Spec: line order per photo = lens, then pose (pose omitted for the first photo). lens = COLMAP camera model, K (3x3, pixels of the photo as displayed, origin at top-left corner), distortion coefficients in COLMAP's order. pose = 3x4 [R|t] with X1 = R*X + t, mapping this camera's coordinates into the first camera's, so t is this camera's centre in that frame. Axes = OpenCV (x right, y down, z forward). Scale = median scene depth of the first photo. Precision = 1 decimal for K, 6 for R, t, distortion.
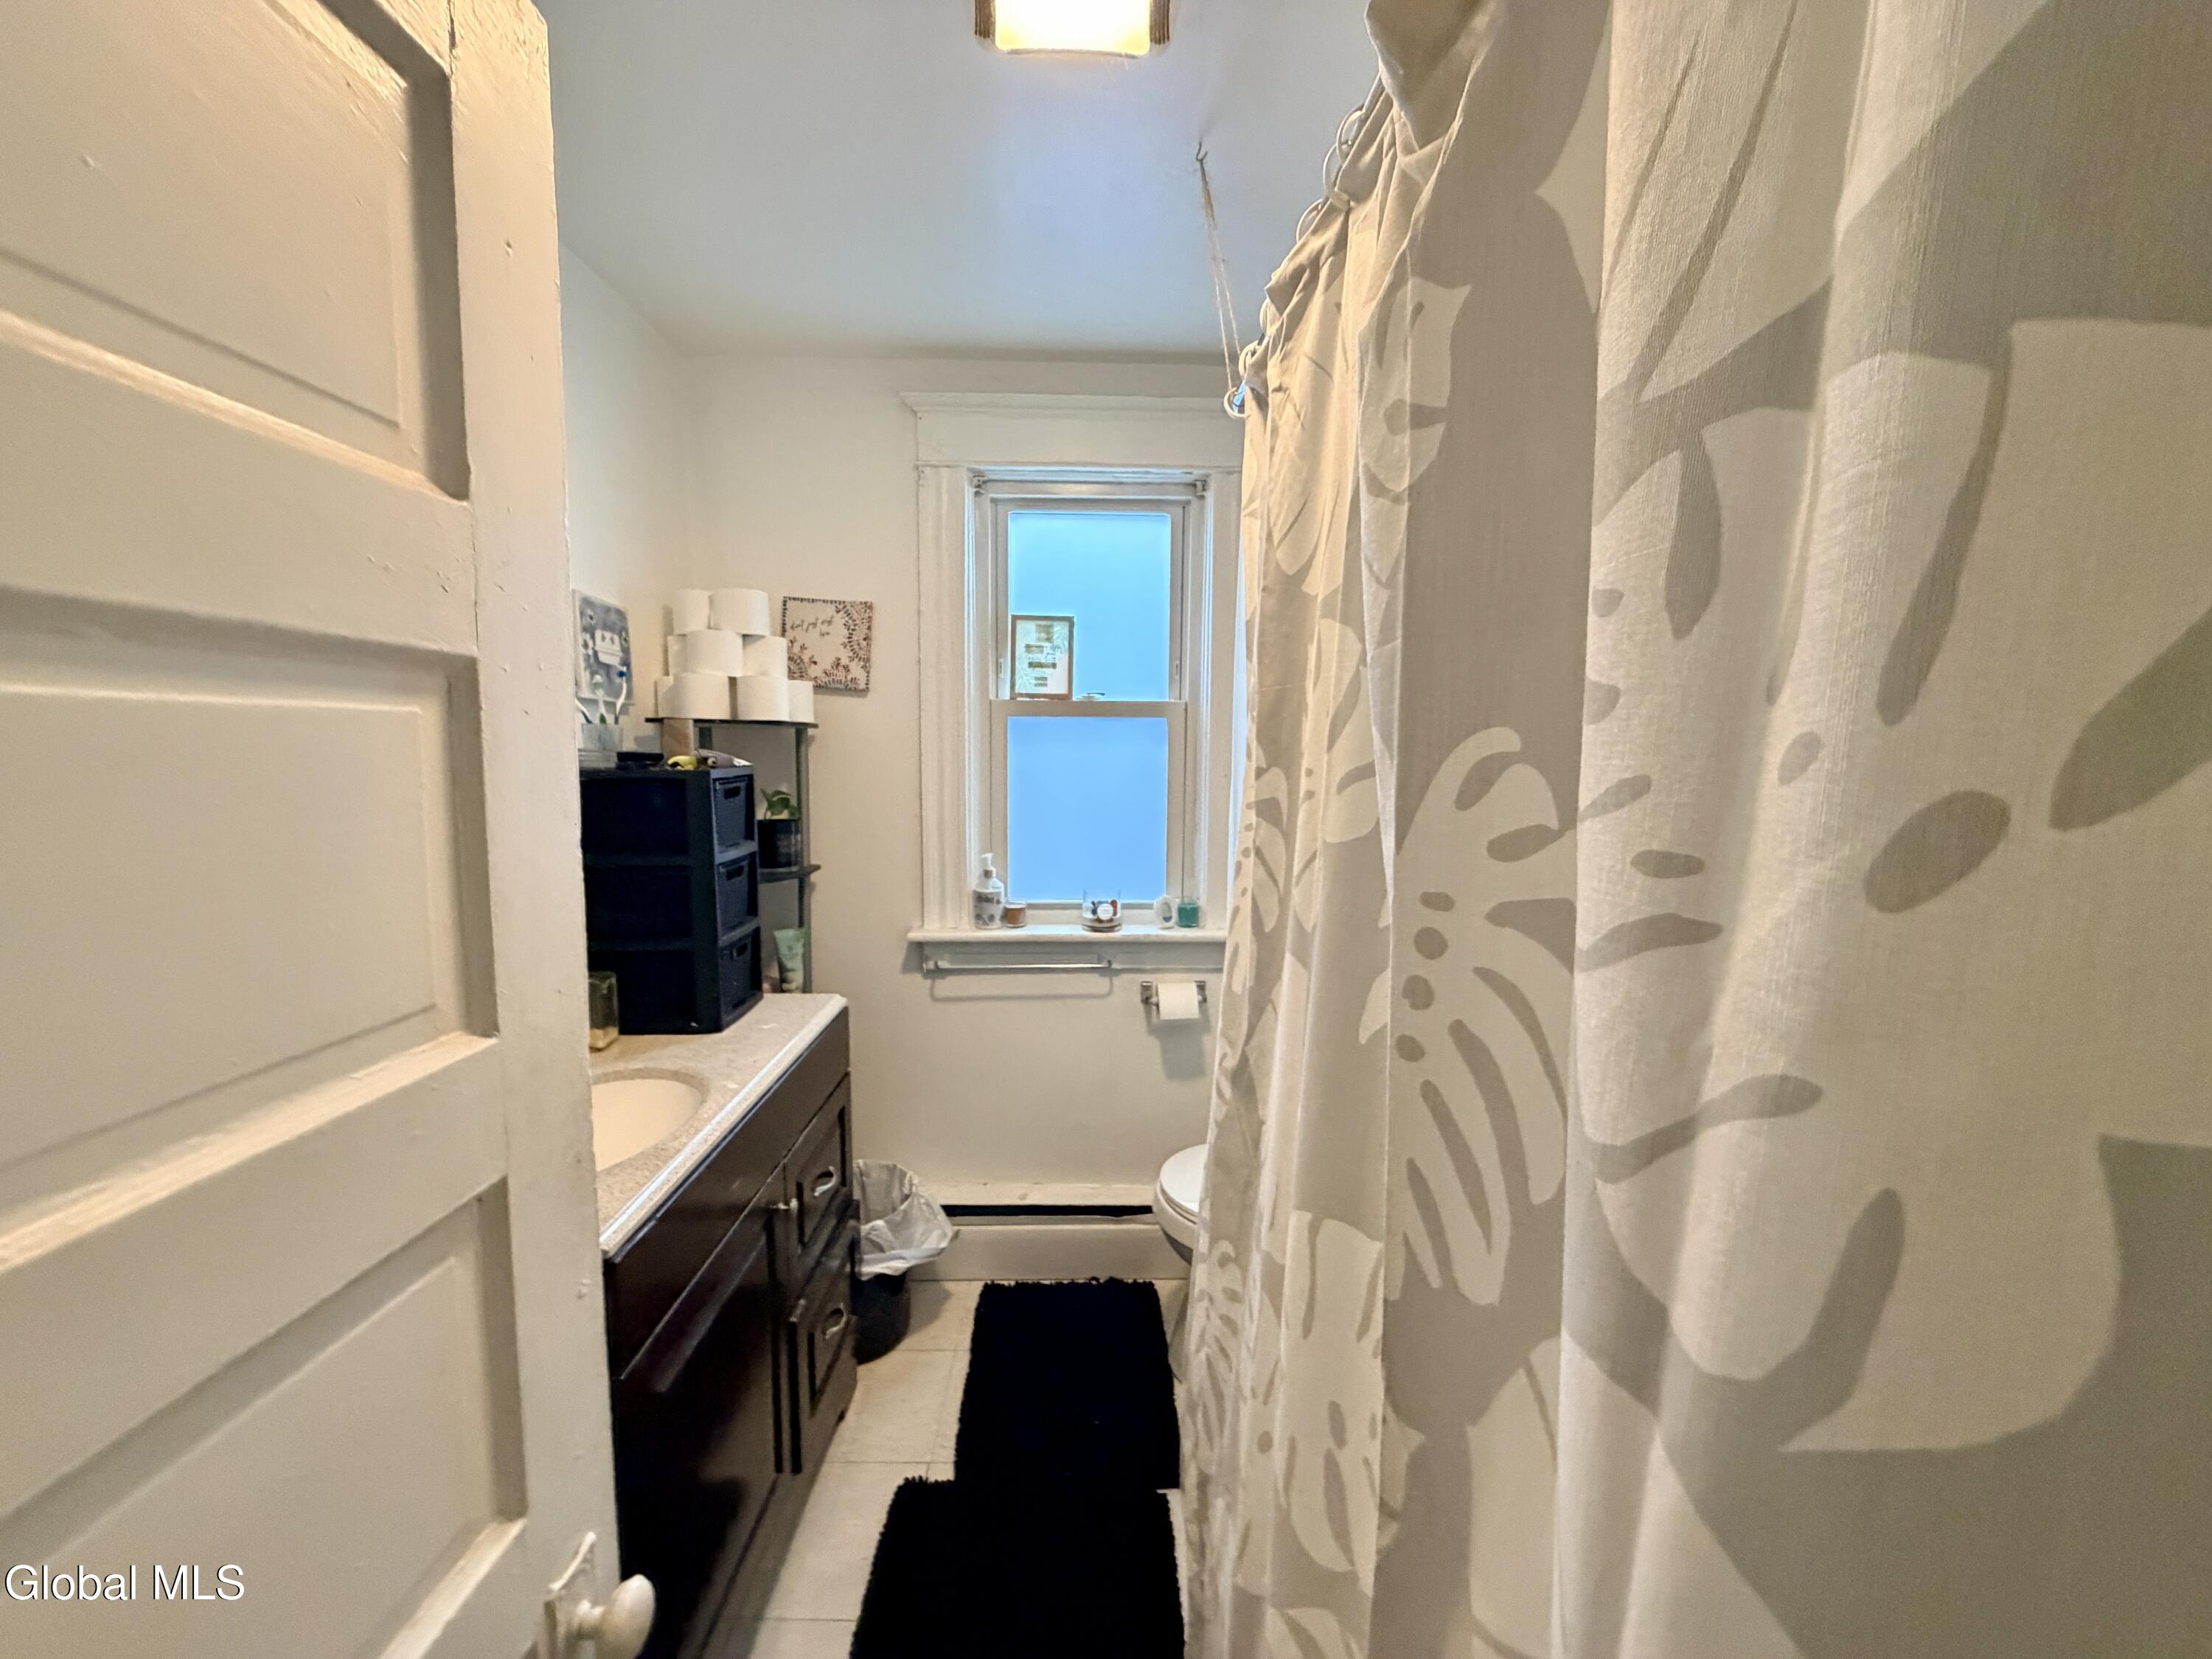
lens RADIAL K [[783.9, 0, 1106.0], [0, 783.9, 829.5], [0, 0, 1]] dist [-0.000896, -0.000015]
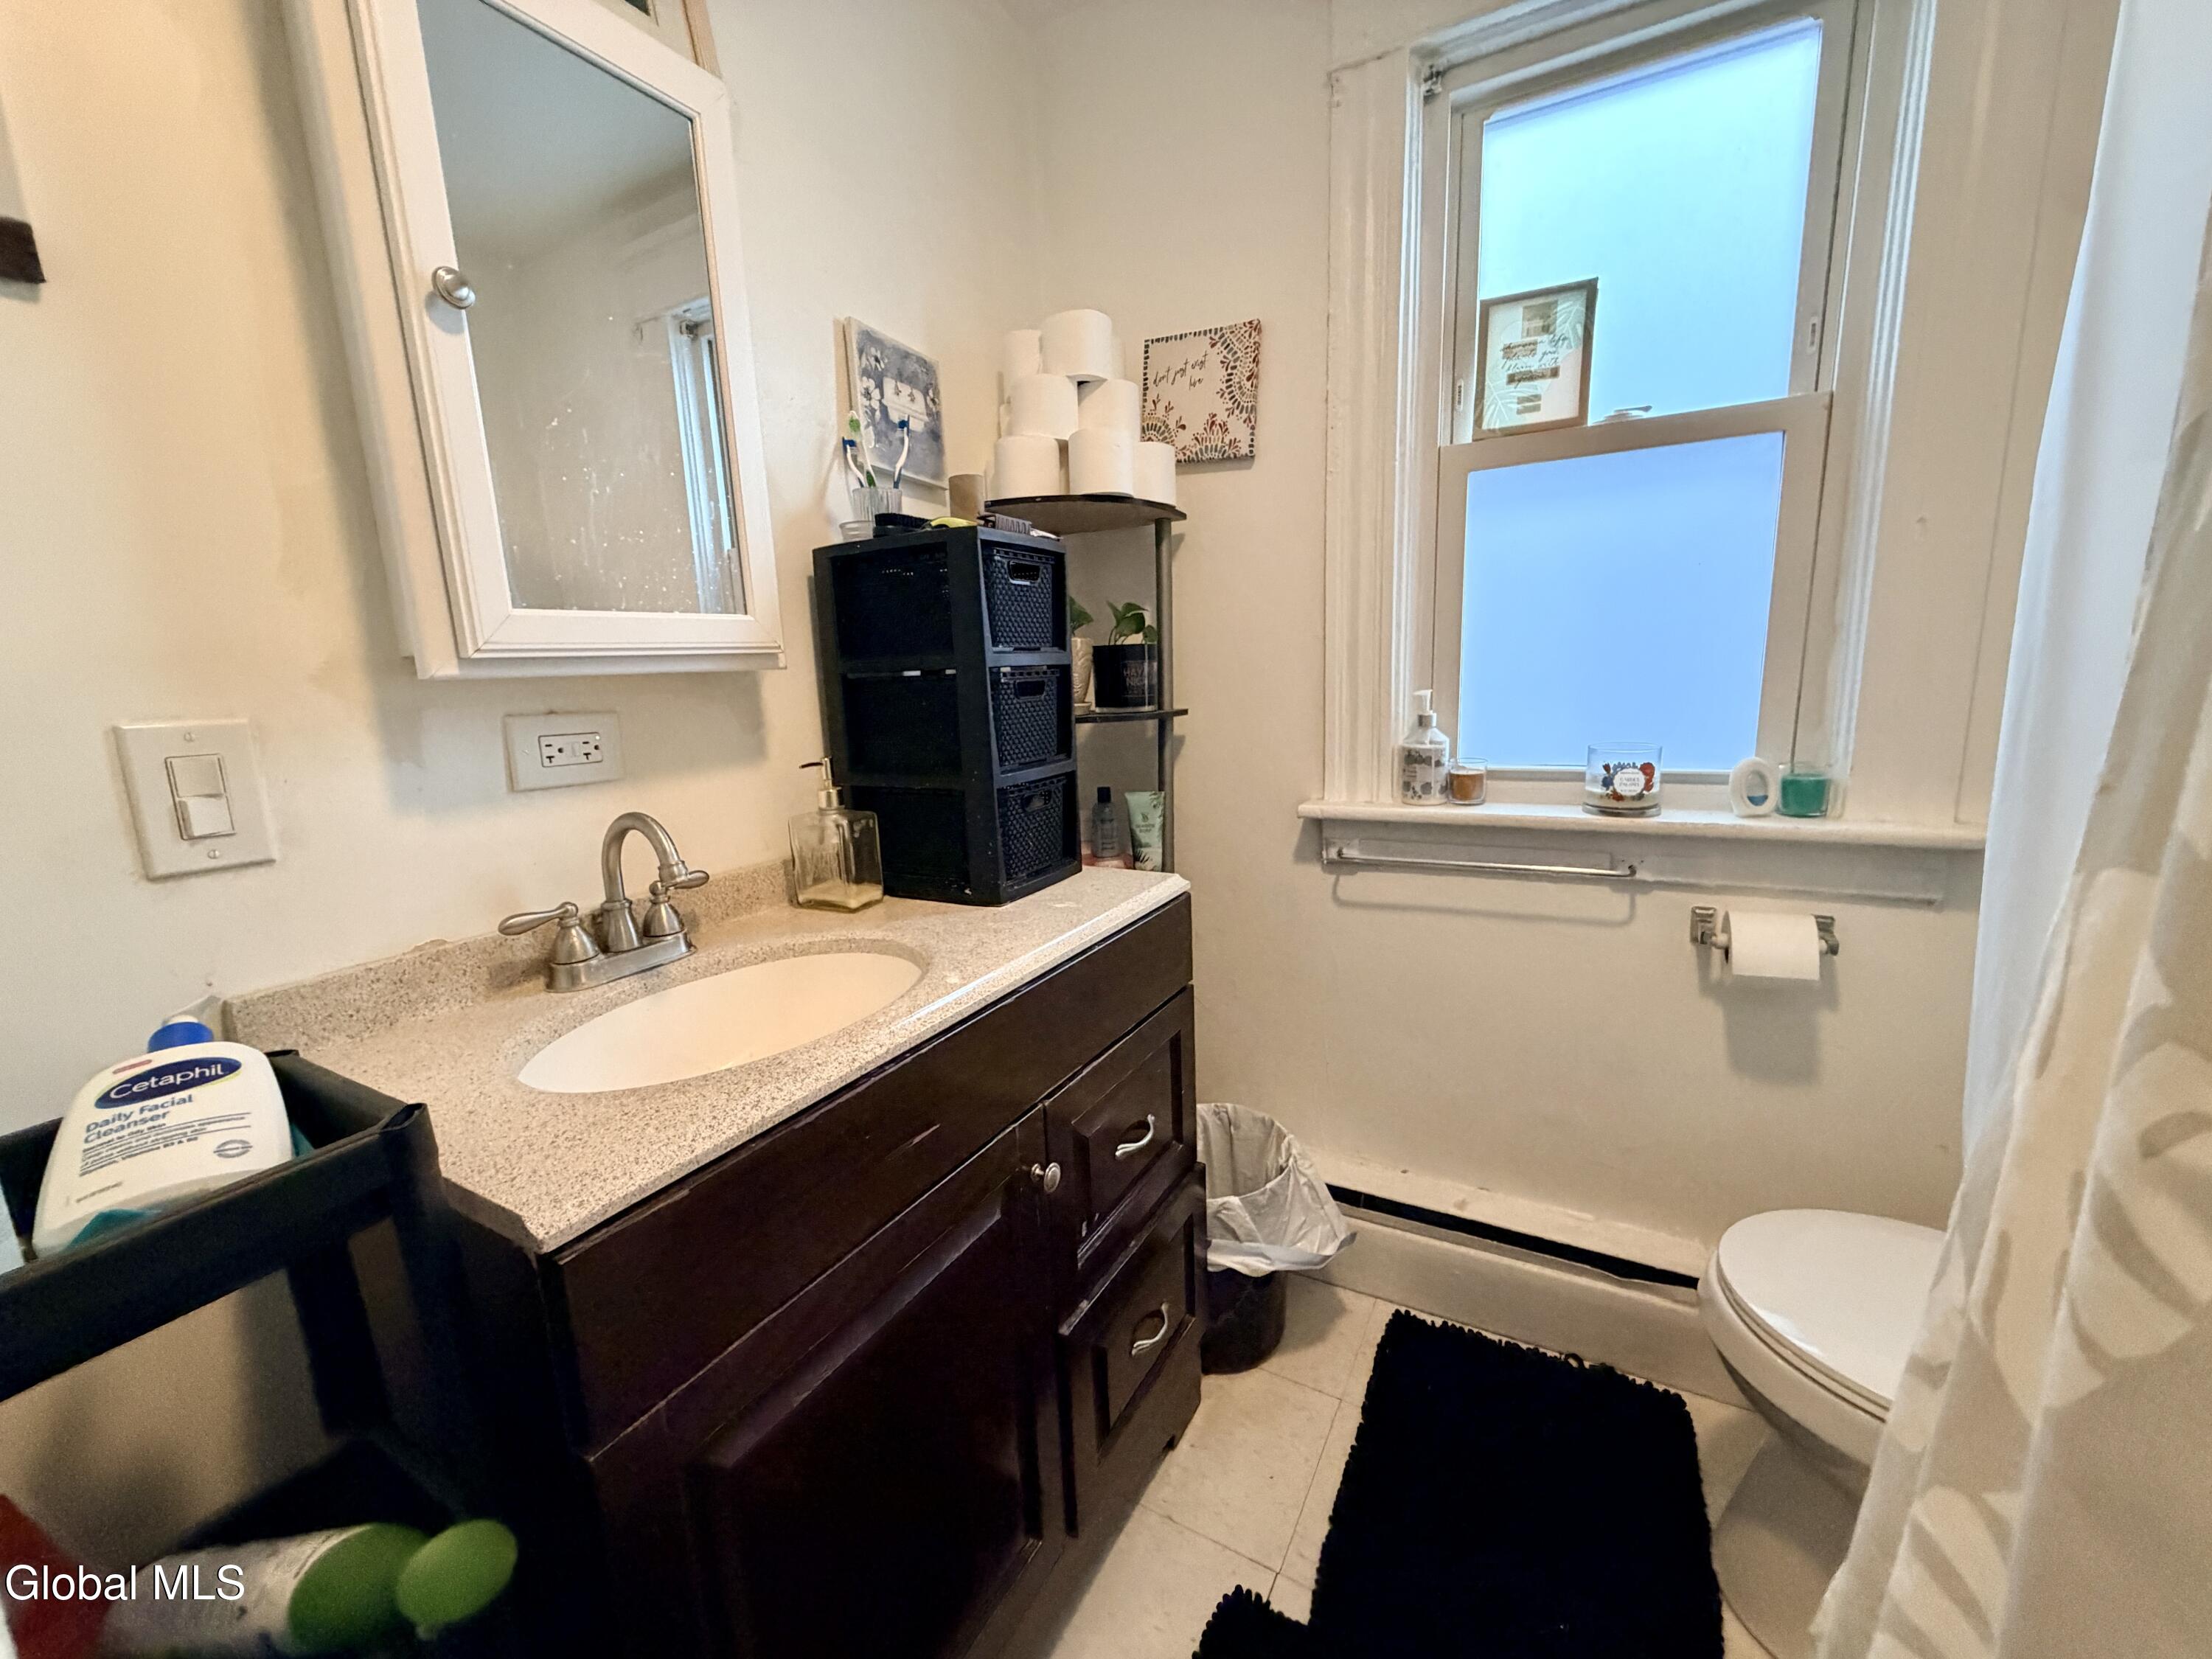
lens RADIAL K [[890.5, 0, 1106.0], [0, 890.5, 829.5], [0, 0, 1]] dist [-0.000677, -0.000019]
pose [[0.863828, 0.052554, -0.501039, -0.003703], [0.005628, 0.993475, 0.113908, 0.063550], [0.503756, -0.101217, 0.857896, 0.234040]]
